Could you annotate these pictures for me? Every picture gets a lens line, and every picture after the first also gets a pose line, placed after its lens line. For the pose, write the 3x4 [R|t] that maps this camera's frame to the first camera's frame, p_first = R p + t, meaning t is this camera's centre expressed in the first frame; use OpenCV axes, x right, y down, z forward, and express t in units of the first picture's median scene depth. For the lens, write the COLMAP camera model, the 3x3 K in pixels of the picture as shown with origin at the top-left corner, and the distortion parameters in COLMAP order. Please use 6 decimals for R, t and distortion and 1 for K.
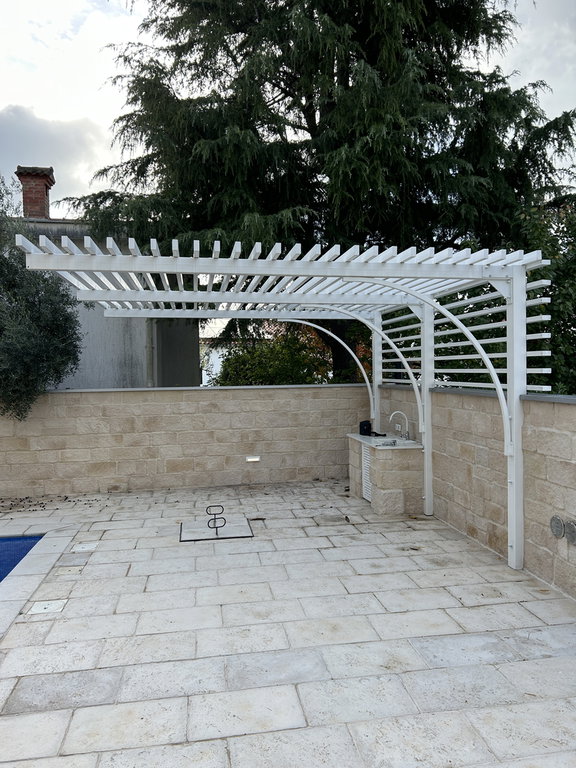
lens RADIAL K [[569.9, 0, 288.0], [0, 569.9, 384.0], [0, 0, 1]] dist [0.063549, -0.074133]
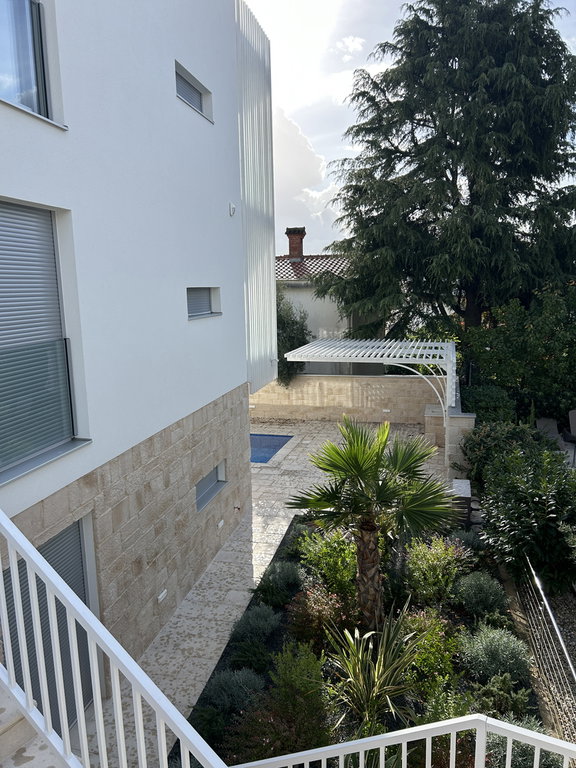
lens RADIAL K [[569.9, 0, 288.0], [0, 569.9, 384.0], [0, 0, 1]] dist [0.063549, -0.074133]
pose [[0.906249, 0.069241, -0.417035, 0.481551], [-0.003693, 0.987755, 0.155972, -0.293377], [0.422728, -0.139809, 0.895407, -1.018180]]
